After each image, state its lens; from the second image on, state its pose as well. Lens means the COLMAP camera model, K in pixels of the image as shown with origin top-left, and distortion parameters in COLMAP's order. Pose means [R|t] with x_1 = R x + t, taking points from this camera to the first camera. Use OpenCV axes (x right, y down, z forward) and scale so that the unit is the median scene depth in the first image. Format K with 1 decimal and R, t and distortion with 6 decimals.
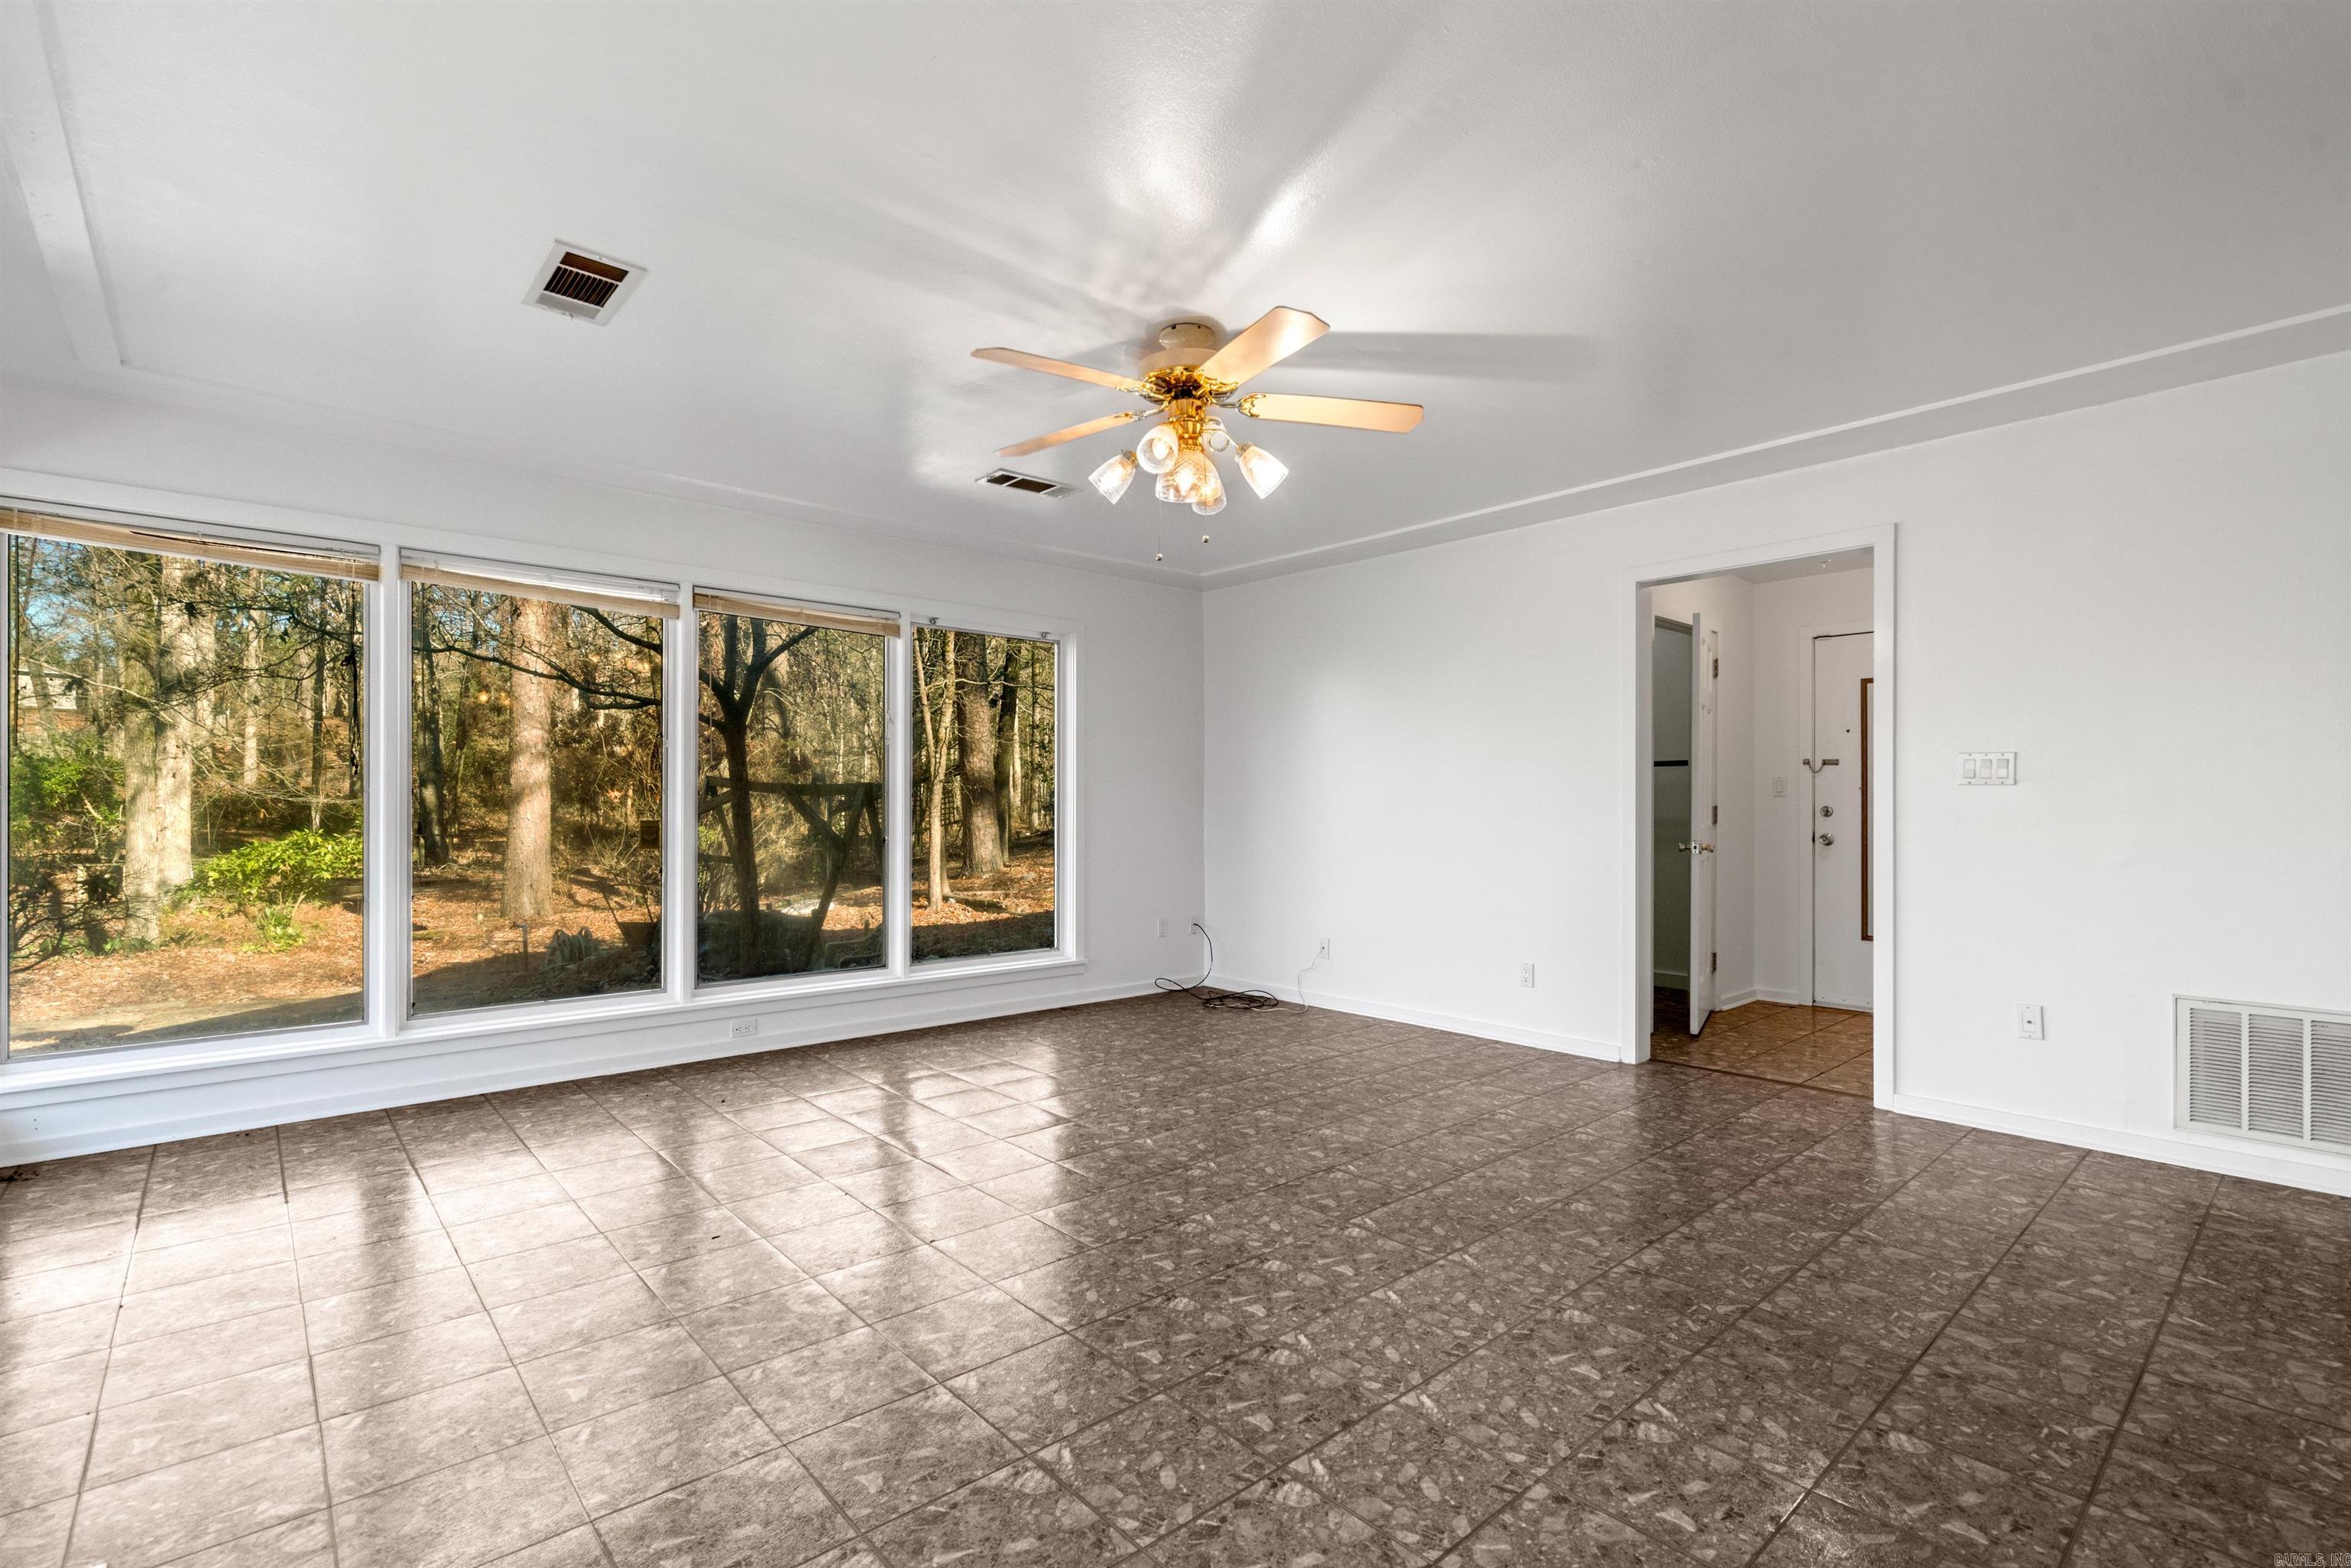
lens RADIAL K [[1069.7, 0, 1170.4], [0, 1069.7, 796.3], [0, 0, 1]] dist [-0.001547, 0.000324]
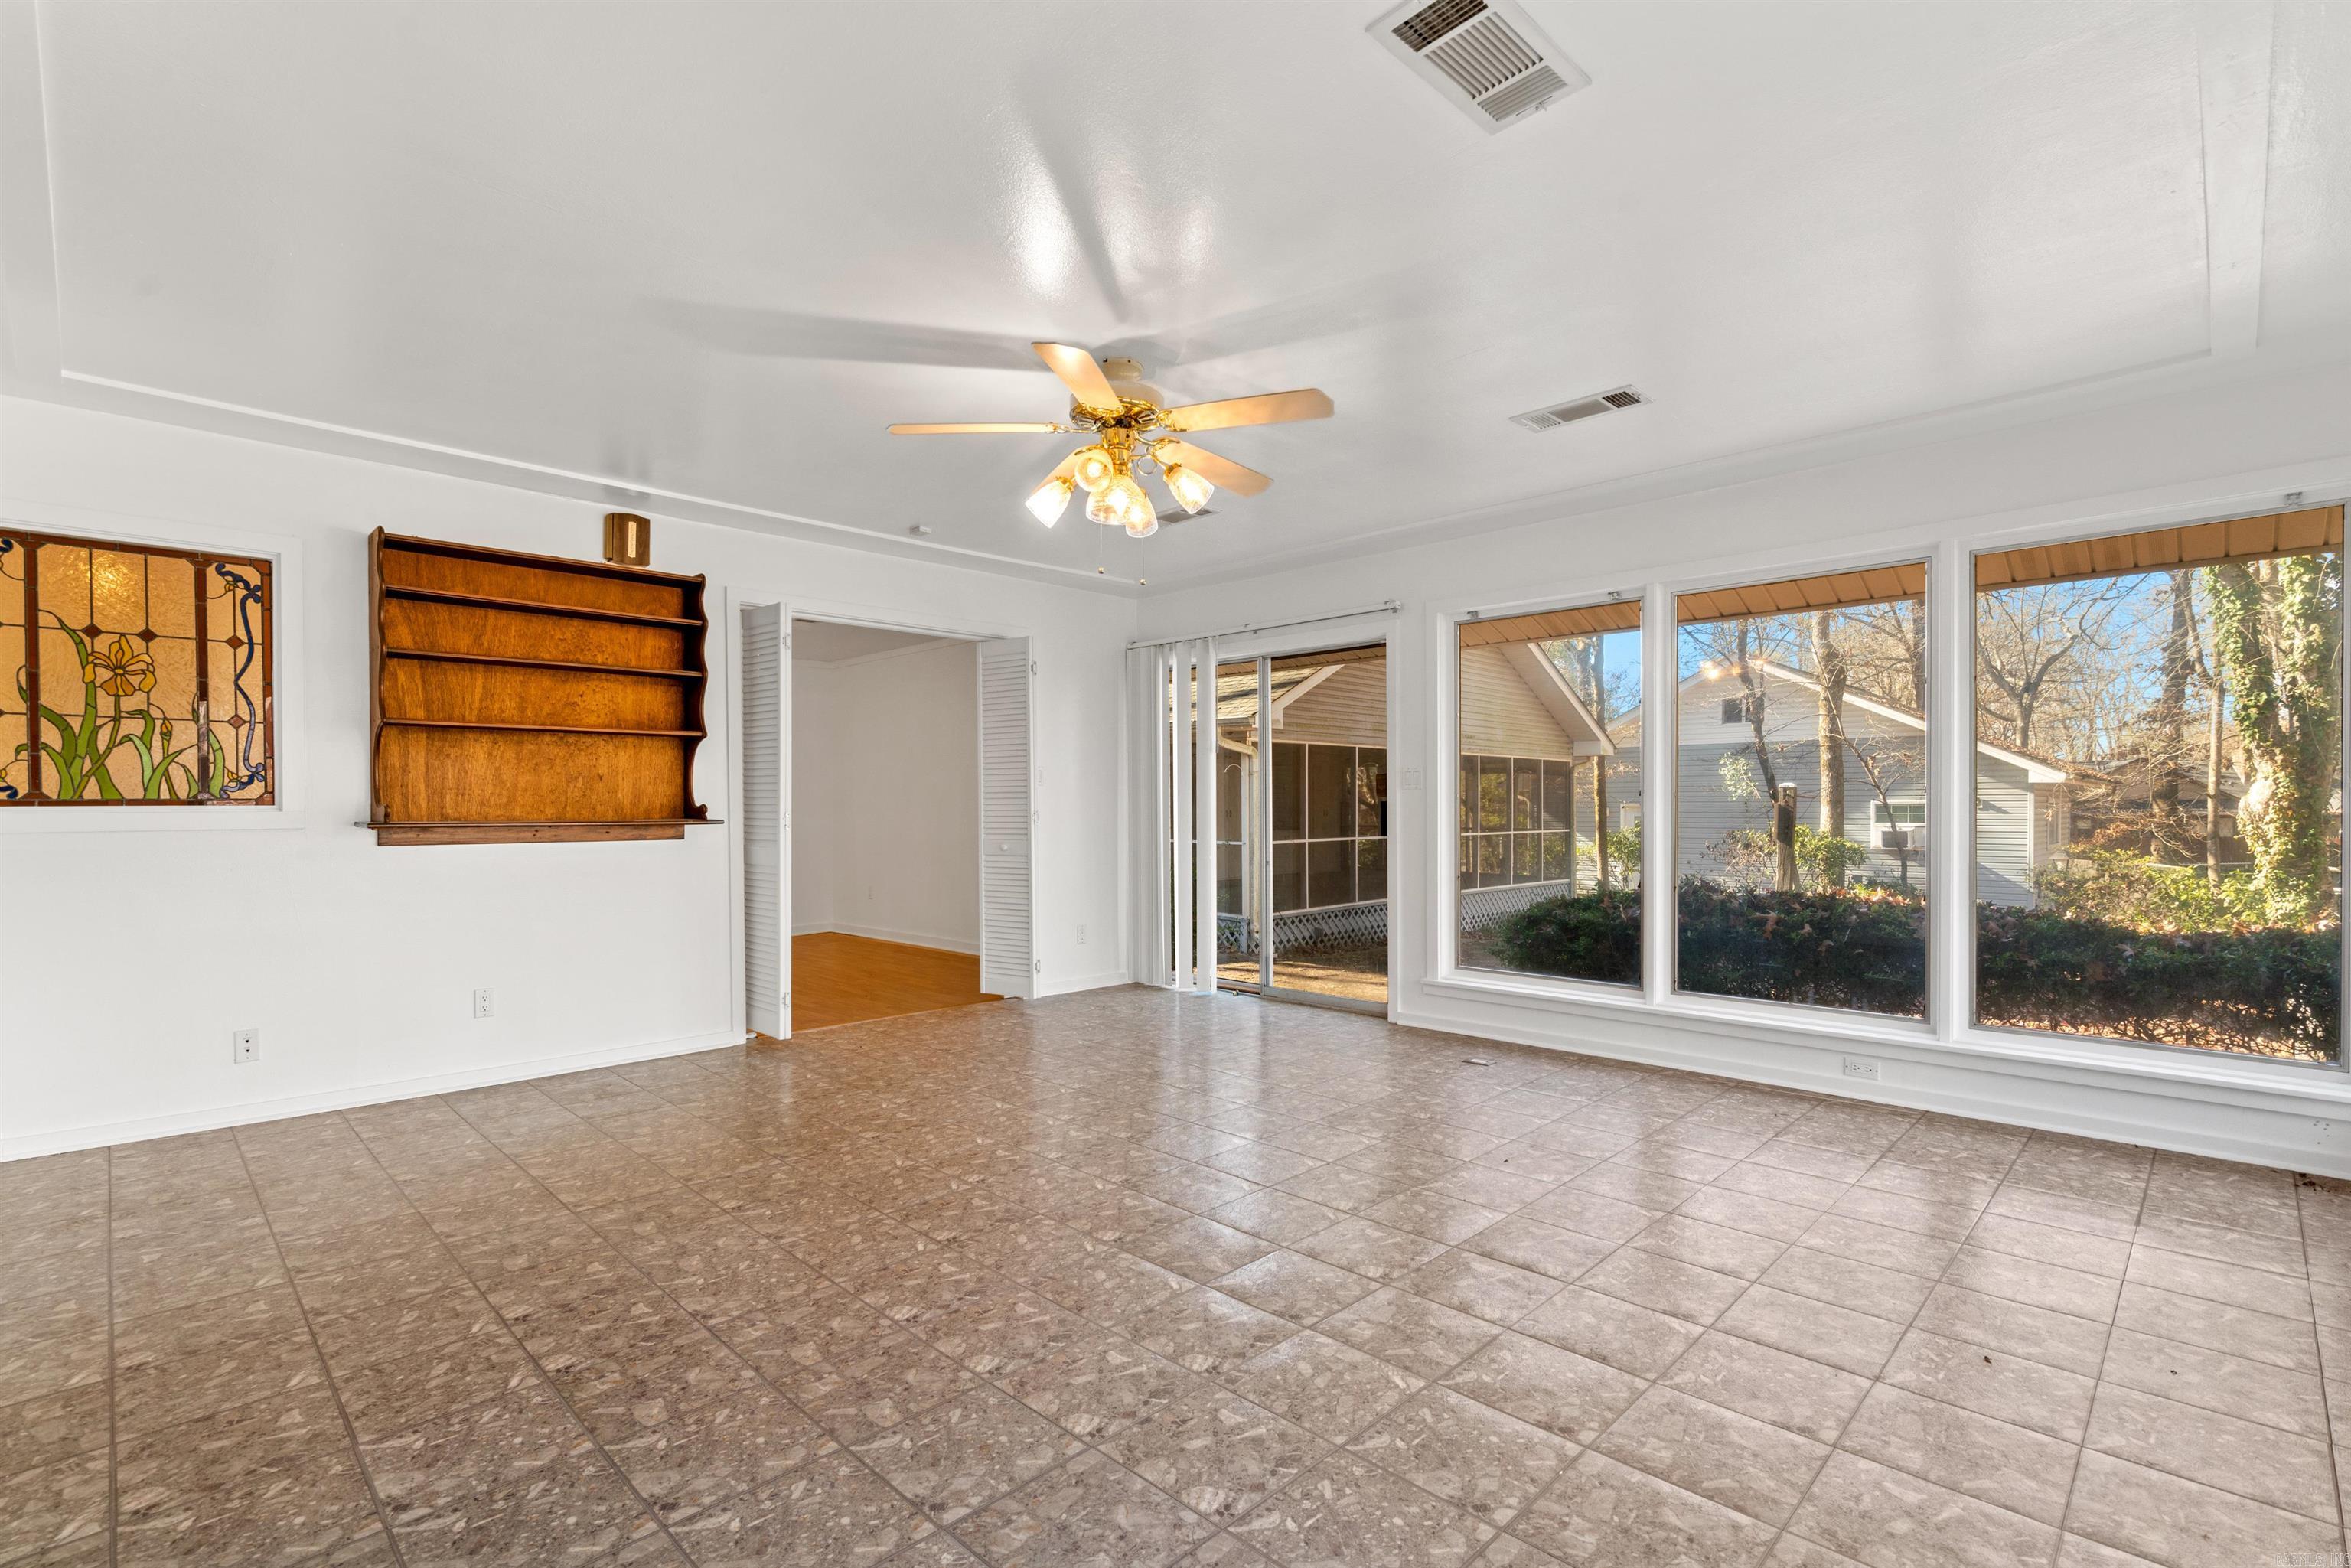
lens RADIAL K [[1069.7, 0, 1170.4], [0, 1069.7, 796.3], [0, 0, 1]] dist [-0.001547, 0.000324]
pose [[-0.997921, 0.000128, -0.064443, 0.032832], [0.001181, 0.999866, -0.016307, 0.014621], [0.064432, -0.016350, -0.997788, 2.025171]]
